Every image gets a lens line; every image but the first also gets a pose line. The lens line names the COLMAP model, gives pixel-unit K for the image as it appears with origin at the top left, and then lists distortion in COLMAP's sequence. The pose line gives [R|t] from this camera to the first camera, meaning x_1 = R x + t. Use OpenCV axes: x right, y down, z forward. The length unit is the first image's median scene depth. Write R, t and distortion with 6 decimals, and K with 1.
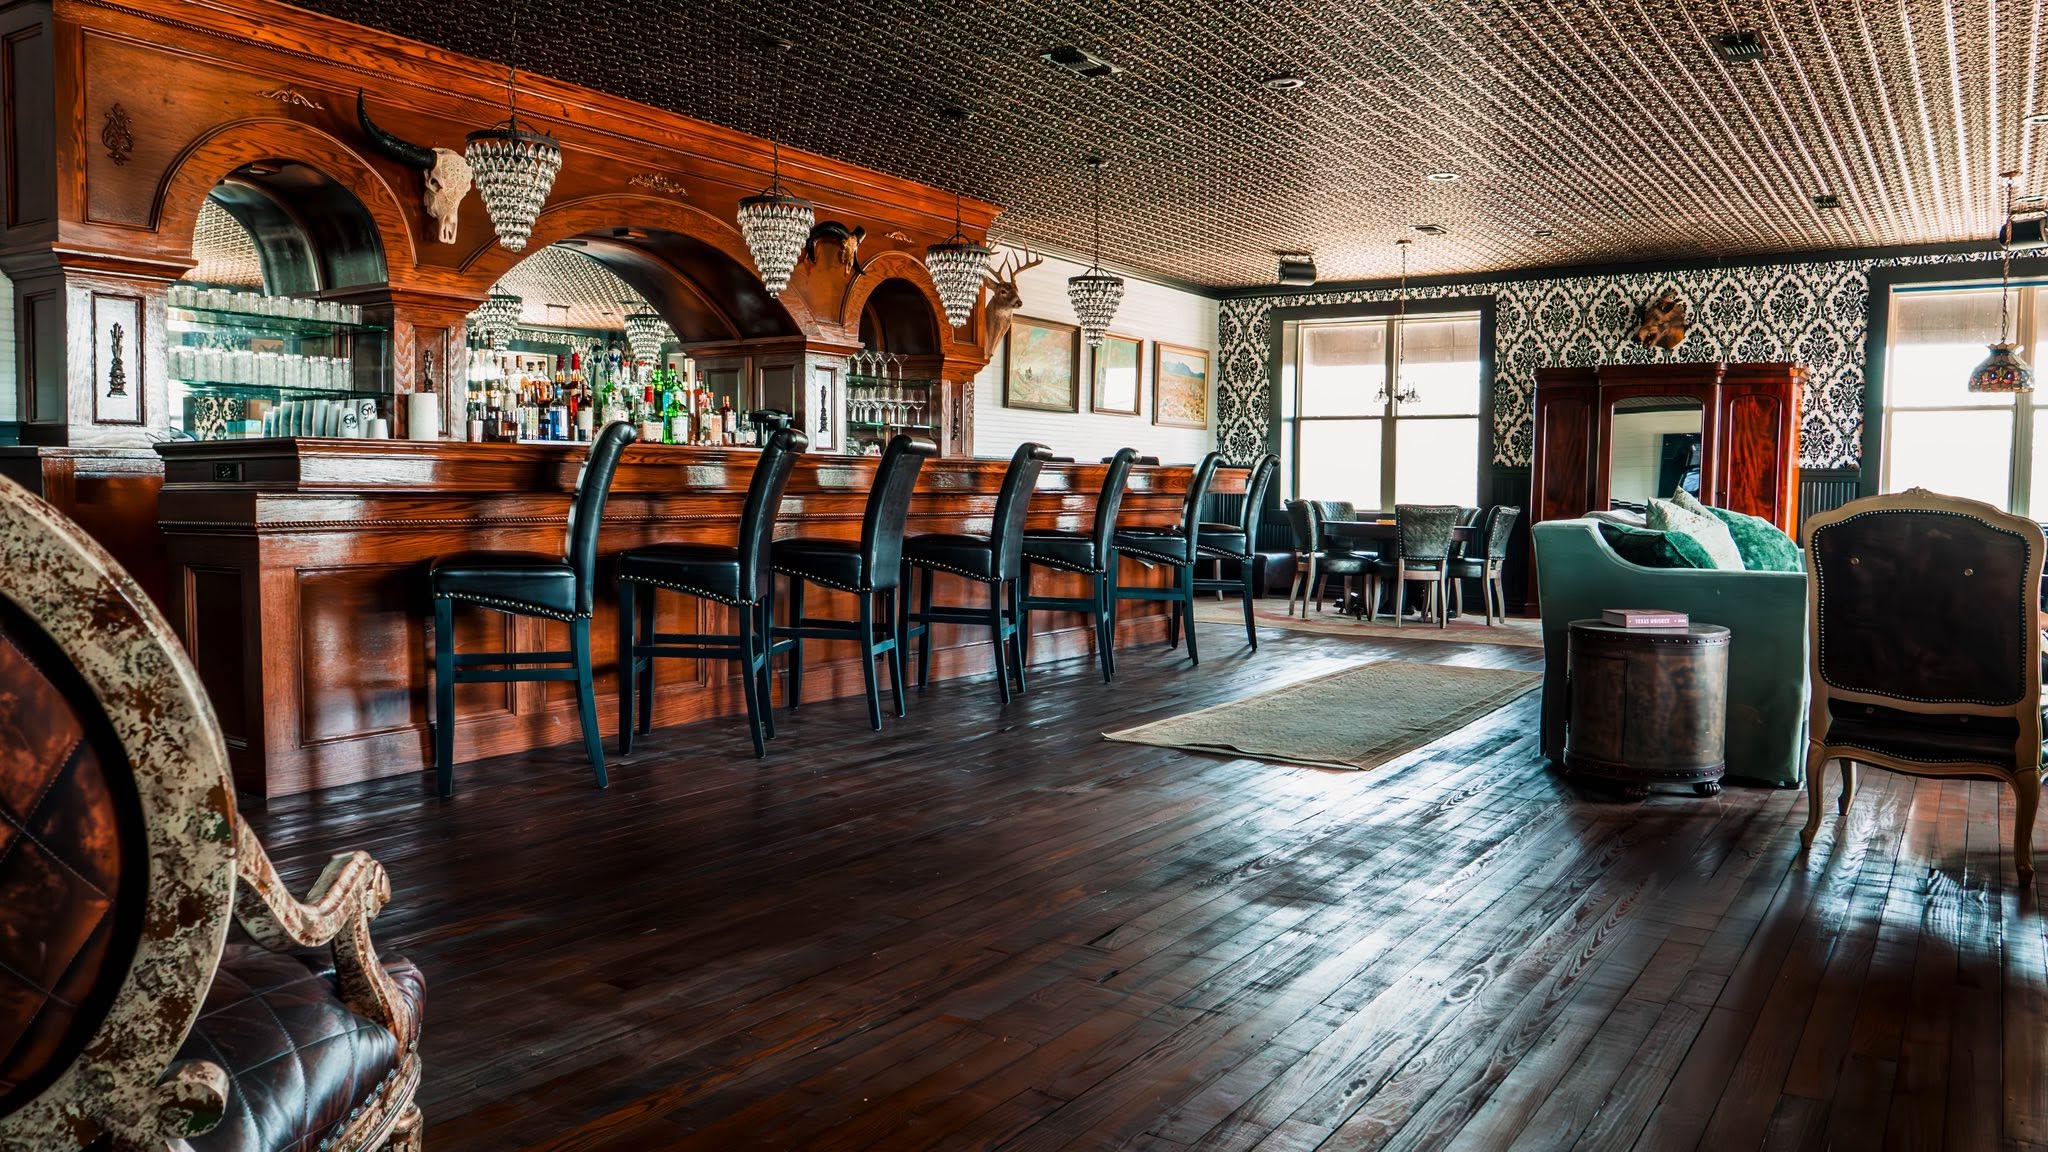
lens RADIAL K [[1523.2, 0, 1023.9], [0, 1523.2, 574.3], [0, 0, 1]] dist [-0.032378, 0.002634]
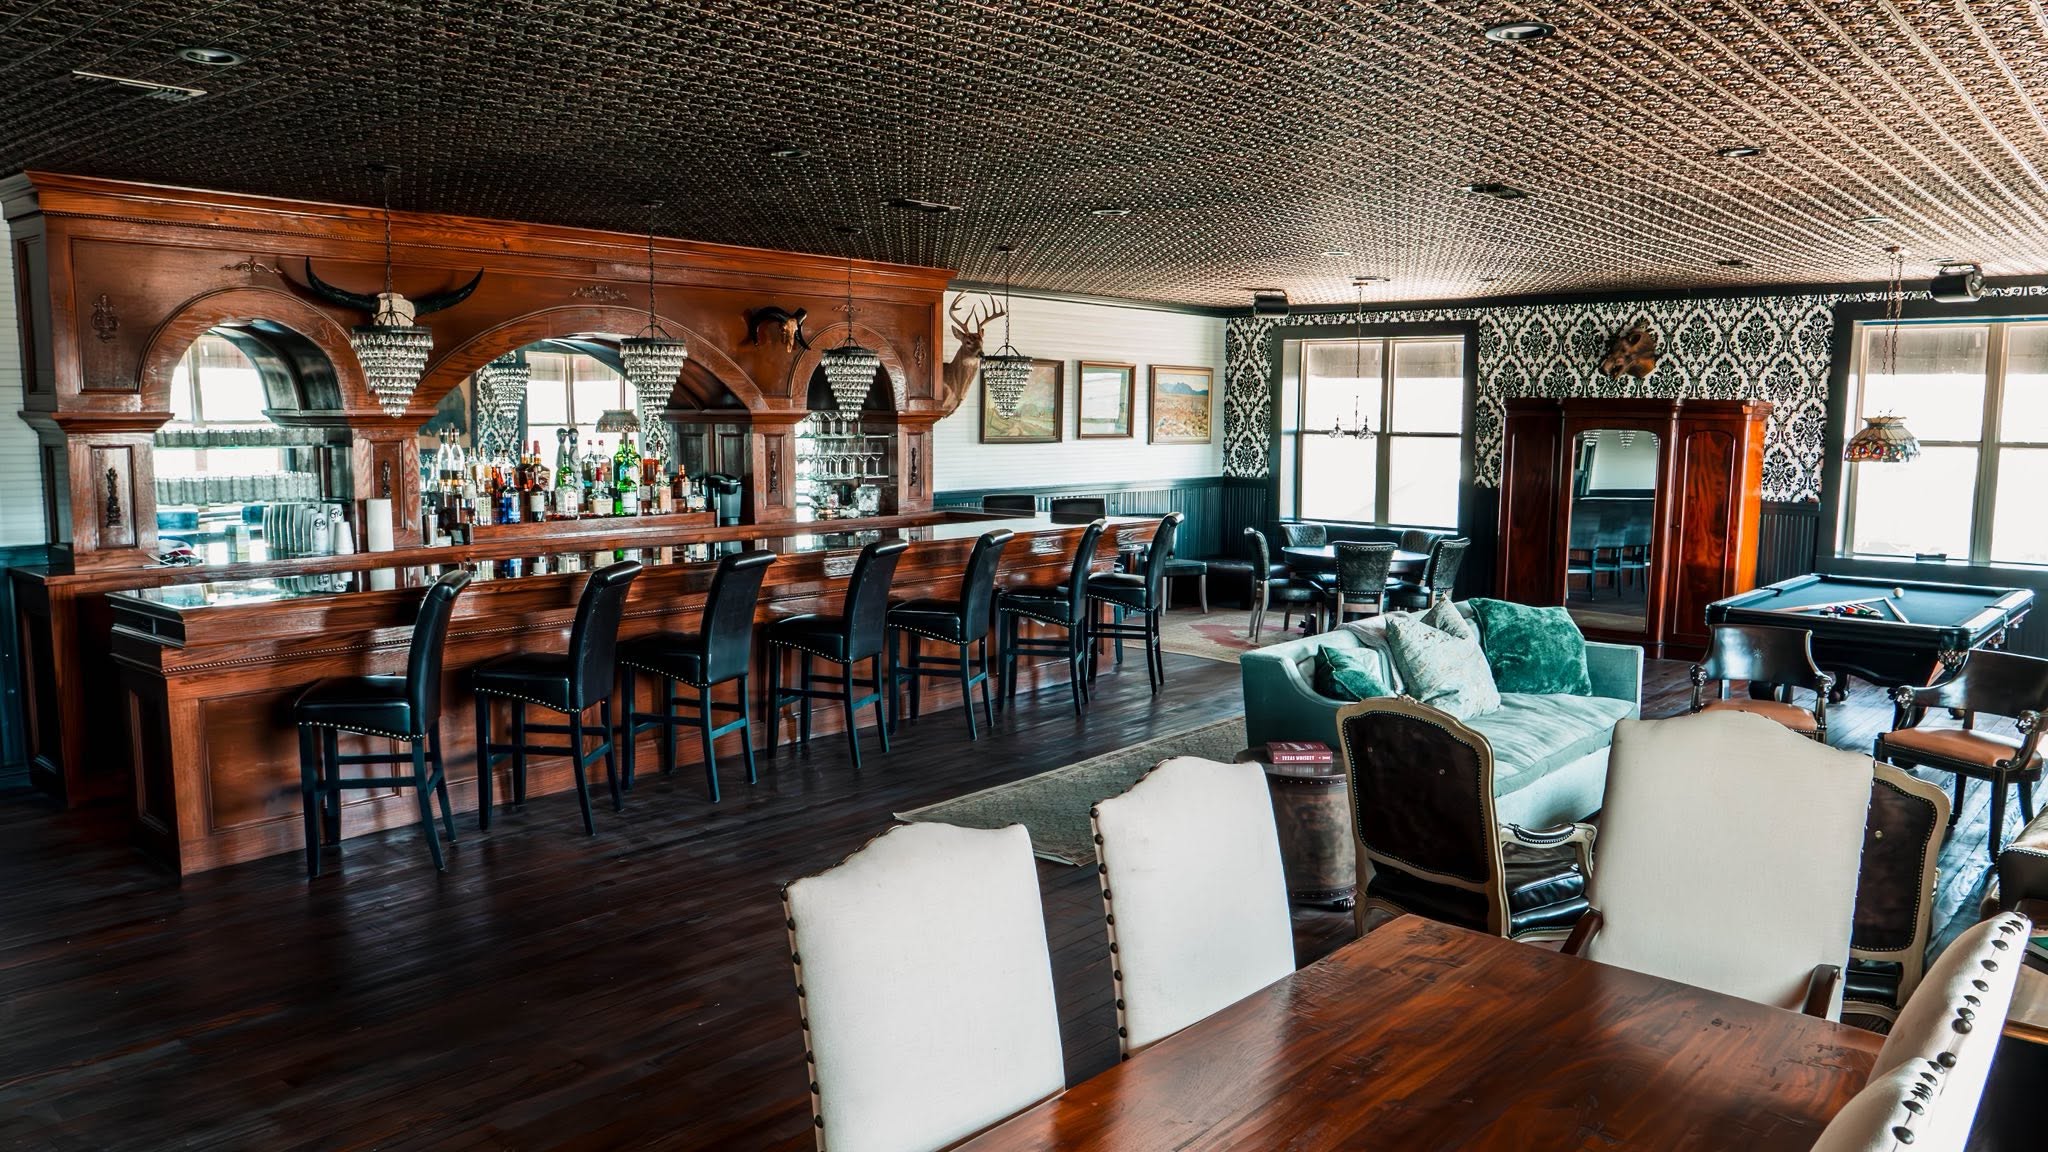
lens RADIAL K [[1523.2, 0, 1027.0], [0, 1523.2, 582.2], [0, 0, 1]] dist [-0.032378, 0.002634]
pose [[0.990654, 0.011691, -0.135898, 0.161352], [-0.003034, 0.997962, 0.063735, -0.077119], [0.136366, -0.062727, 0.988671, -0.070195]]
